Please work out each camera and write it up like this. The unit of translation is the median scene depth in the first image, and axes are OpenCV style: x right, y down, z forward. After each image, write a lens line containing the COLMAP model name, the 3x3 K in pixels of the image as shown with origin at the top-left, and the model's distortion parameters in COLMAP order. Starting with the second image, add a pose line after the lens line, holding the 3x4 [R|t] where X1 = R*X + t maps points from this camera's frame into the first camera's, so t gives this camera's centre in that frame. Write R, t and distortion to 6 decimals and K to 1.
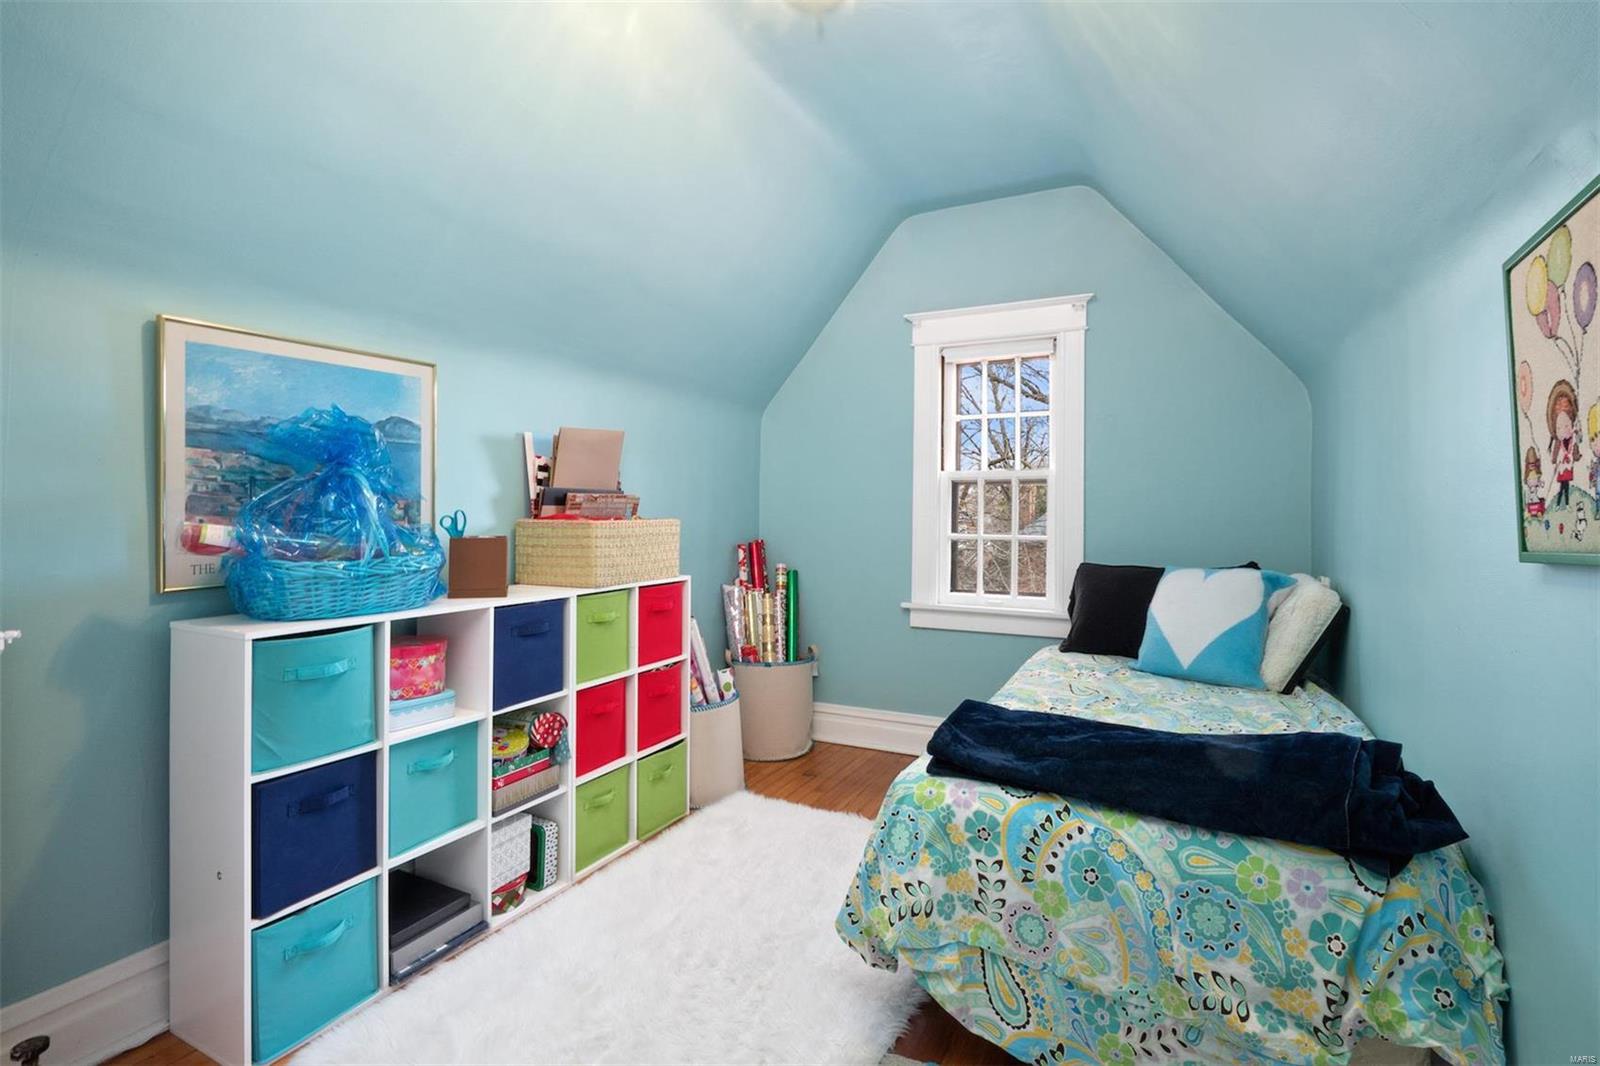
lens RADIAL K [[763.7, 0, 795.6], [0, 763.7, 522.9], [0, 0, 1]] dist [-0.006657, -0.000561]
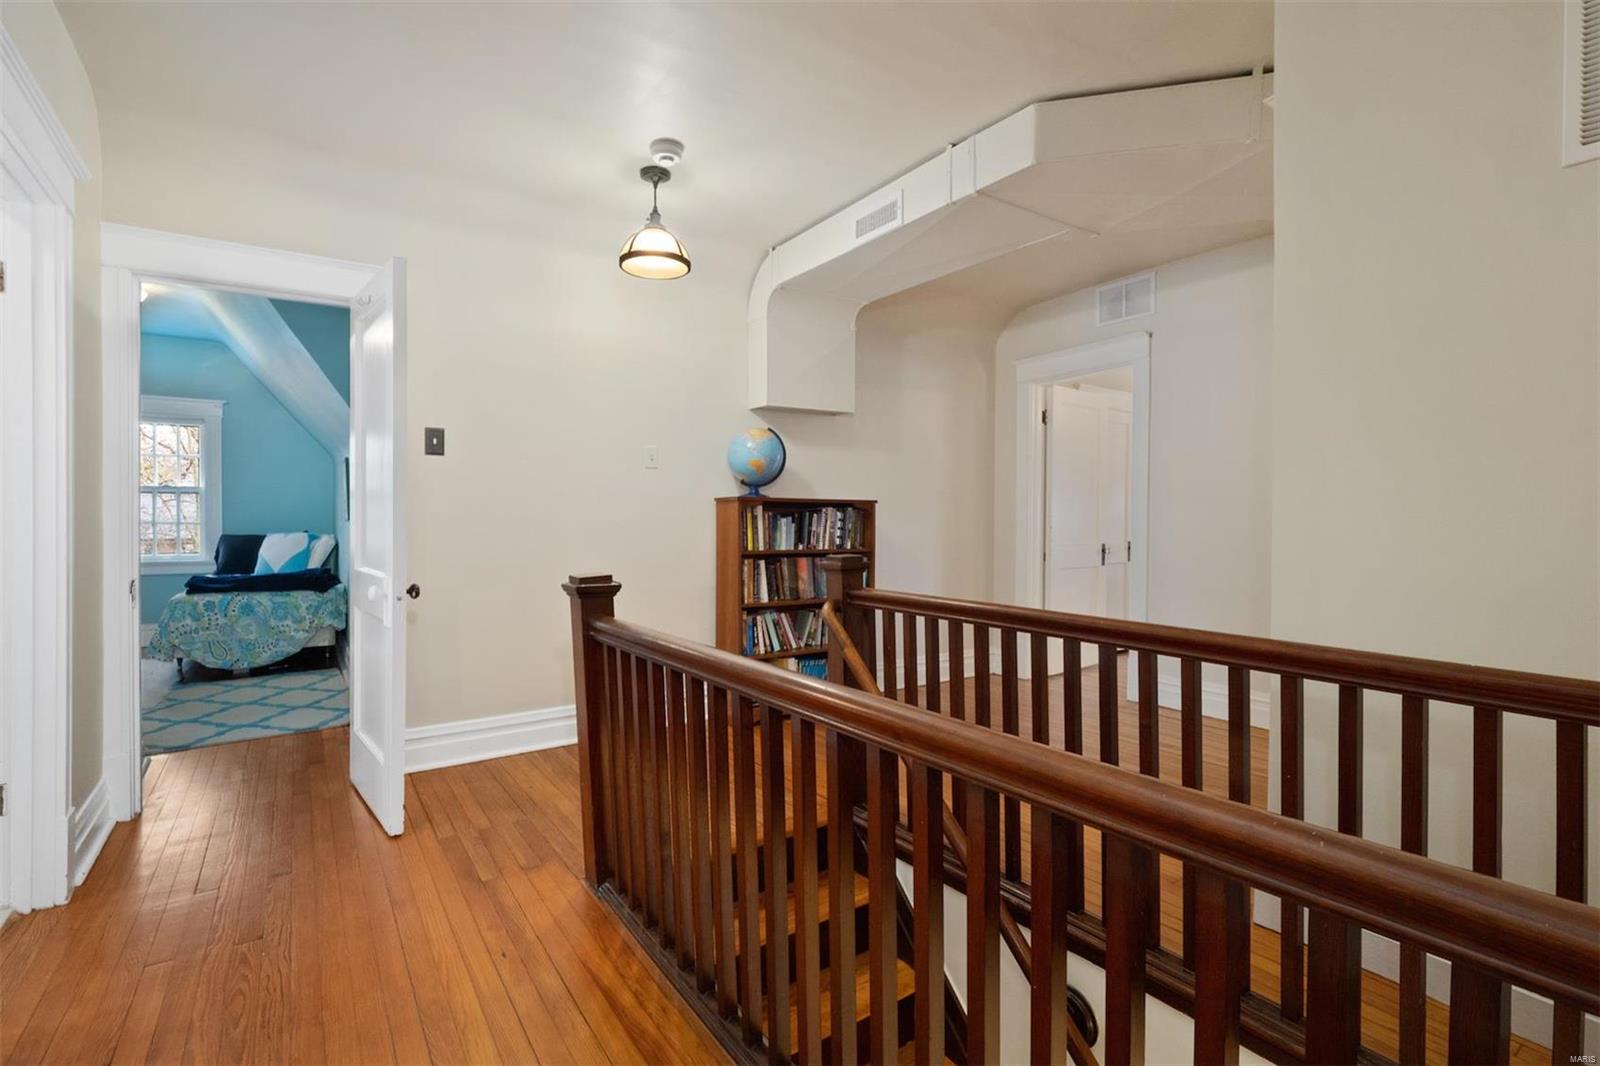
lens RADIAL K [[763.7, 0, 795.5], [0, 763.7, 521.0], [0, 0, 1]] dist [-0.006657, -0.000561]
pose [[0.488516, -0.016092, 0.872406, -1.393919], [0.009952, 0.999868, 0.012871, 0.011658], [-0.872498, 0.002394, 0.488612, -2.859751]]
